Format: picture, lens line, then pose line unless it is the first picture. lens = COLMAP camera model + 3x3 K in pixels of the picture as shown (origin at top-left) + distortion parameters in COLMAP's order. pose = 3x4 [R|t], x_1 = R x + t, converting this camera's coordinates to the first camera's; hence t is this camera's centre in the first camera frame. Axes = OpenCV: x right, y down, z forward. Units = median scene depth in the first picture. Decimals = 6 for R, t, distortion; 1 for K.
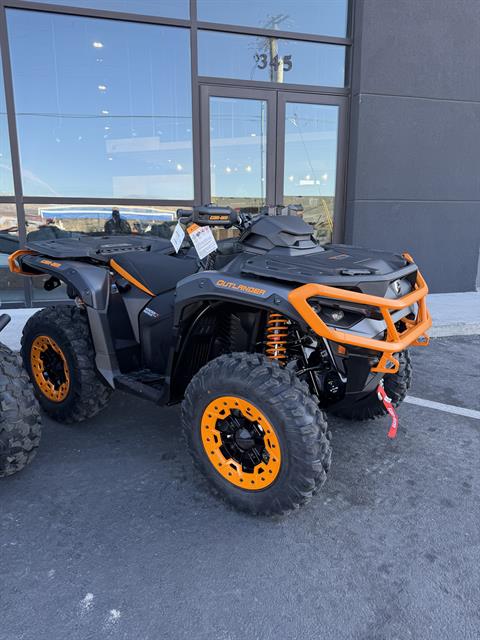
lens RADIAL K [[473.8, 0, 240.0], [0, 473.8, 320.0], [0, 0, 1]] dist [-0.010701, -0.006775]
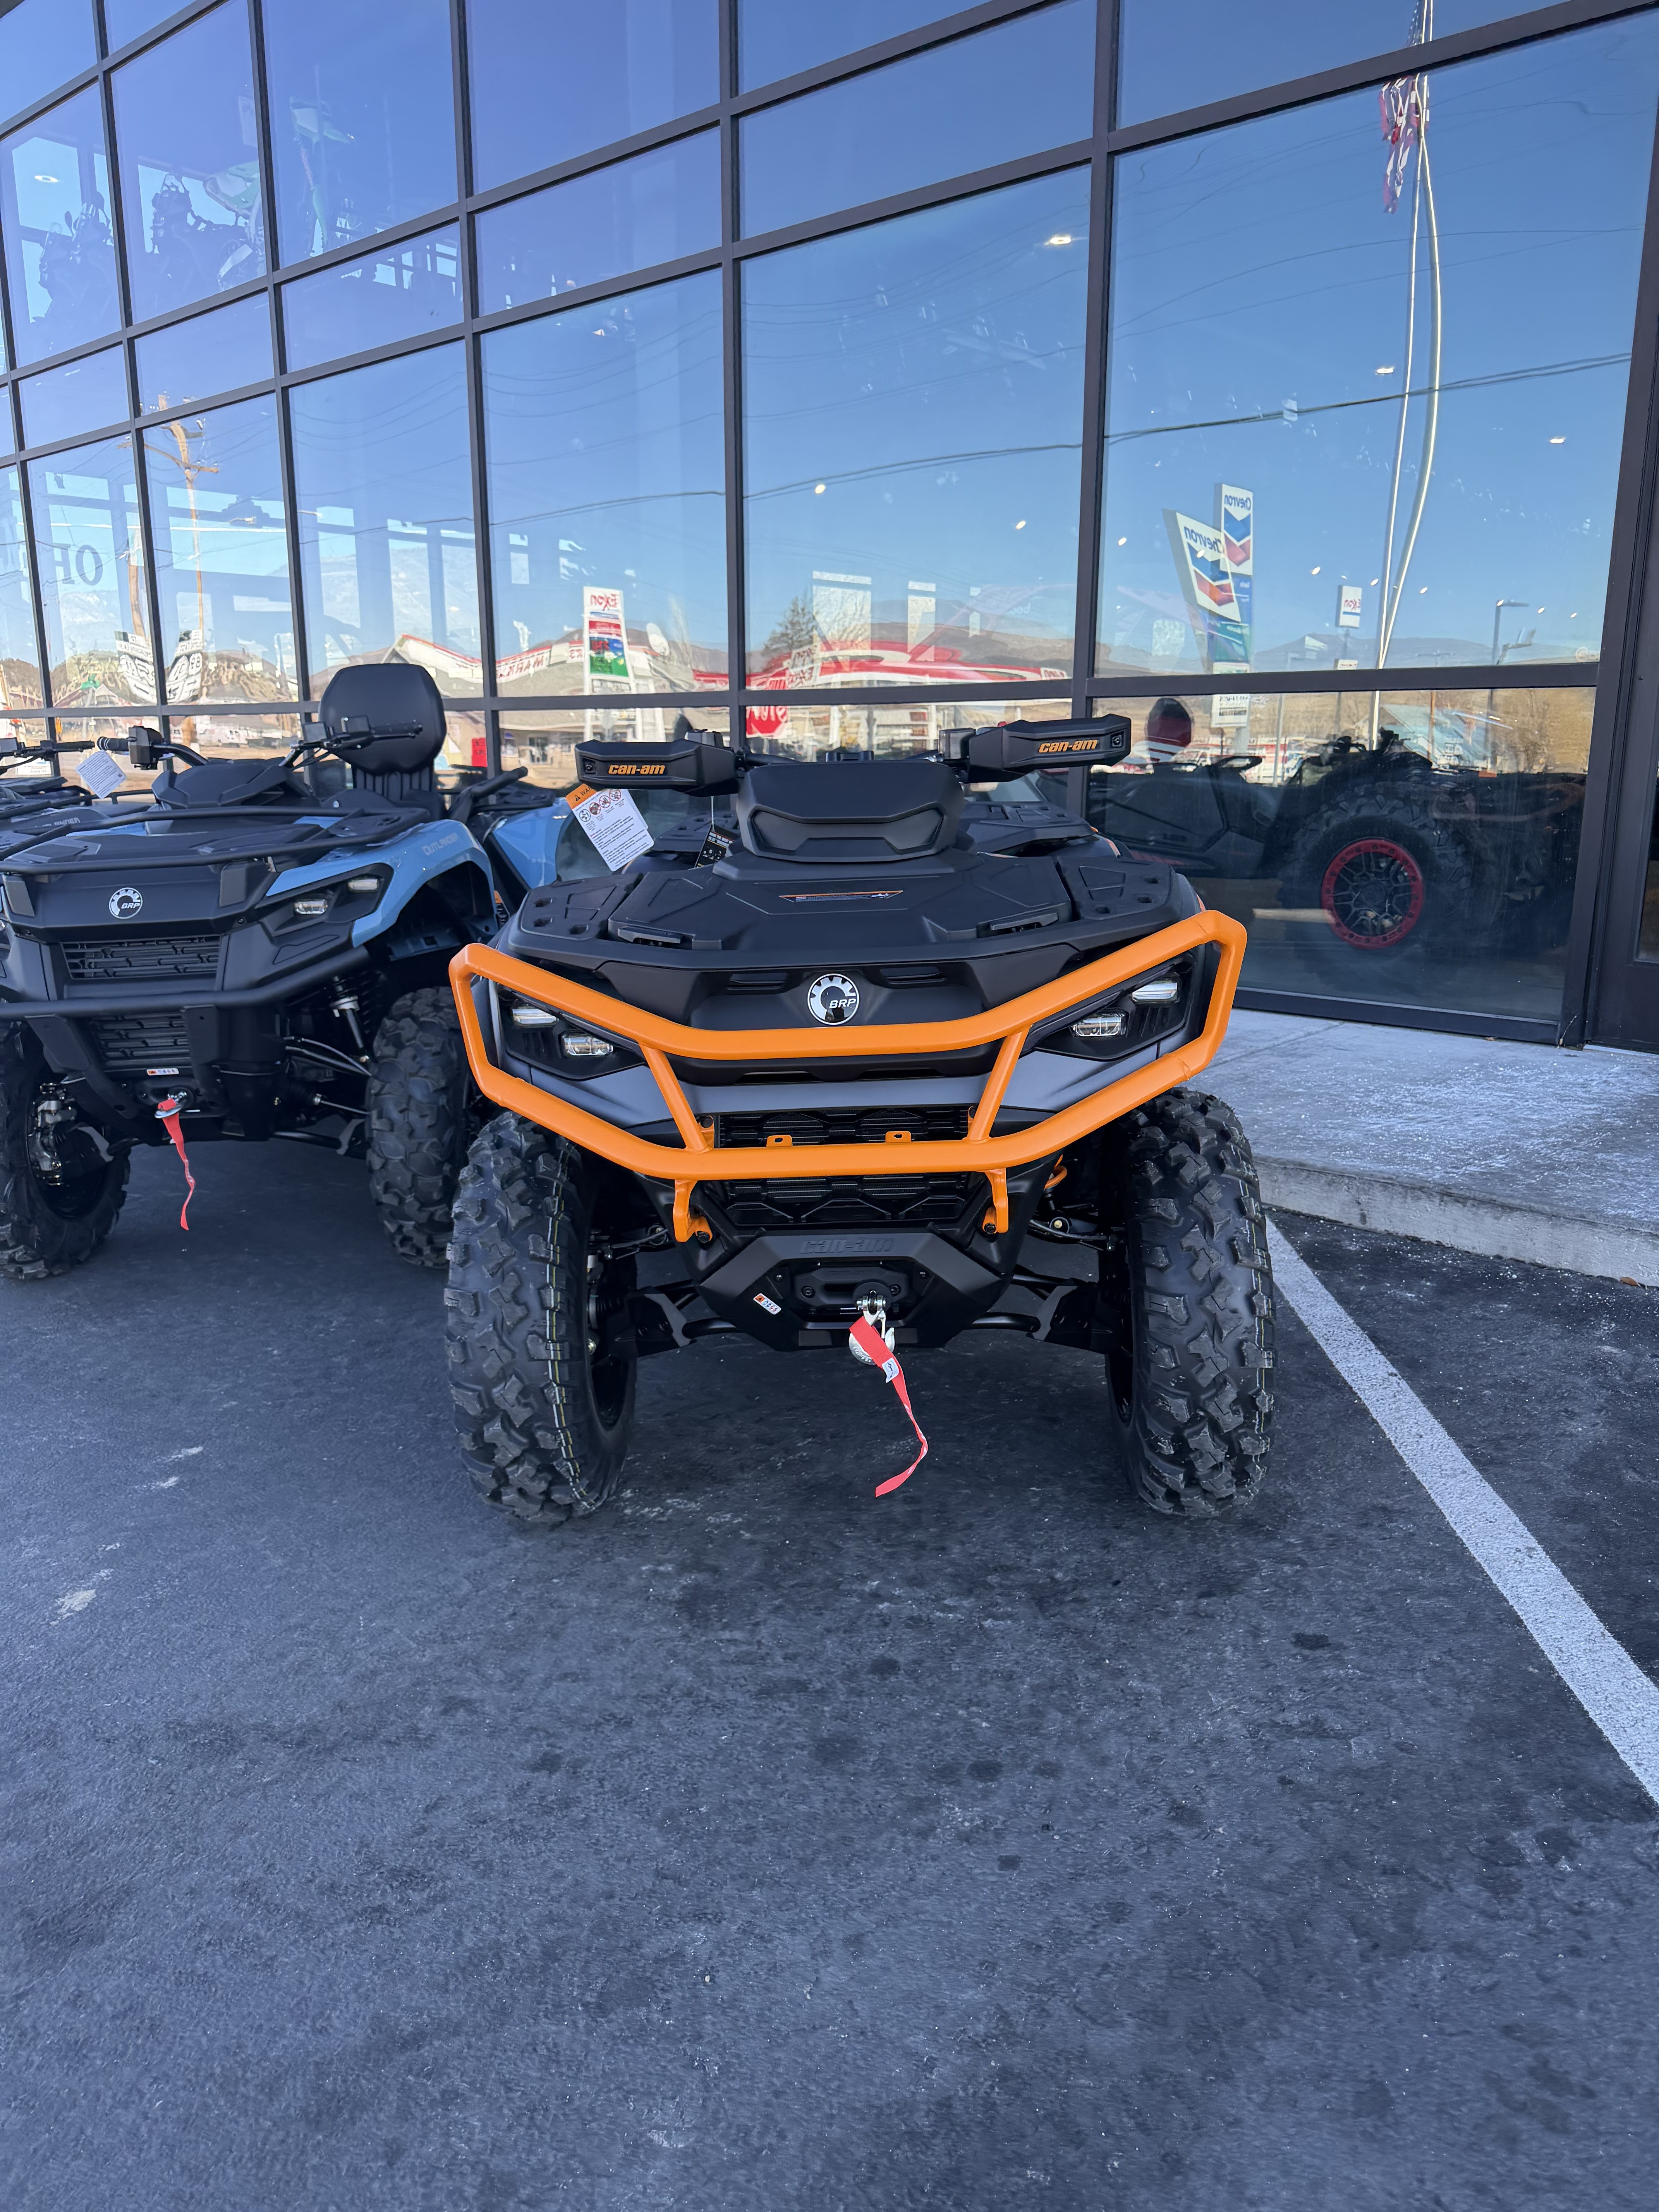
lens RADIAL K [[1637.5, 0, 829.5], [0, 1637.5, 1106.0], [0, 0, 1]] dist [-0.010701, -0.006775]
pose [[0.521494, 0.191631, -0.831458, 1.238664], [-0.161393, 0.979017, 0.124413, -0.138114], [0.837852, 0.069311, 0.541479, 0.419541]]
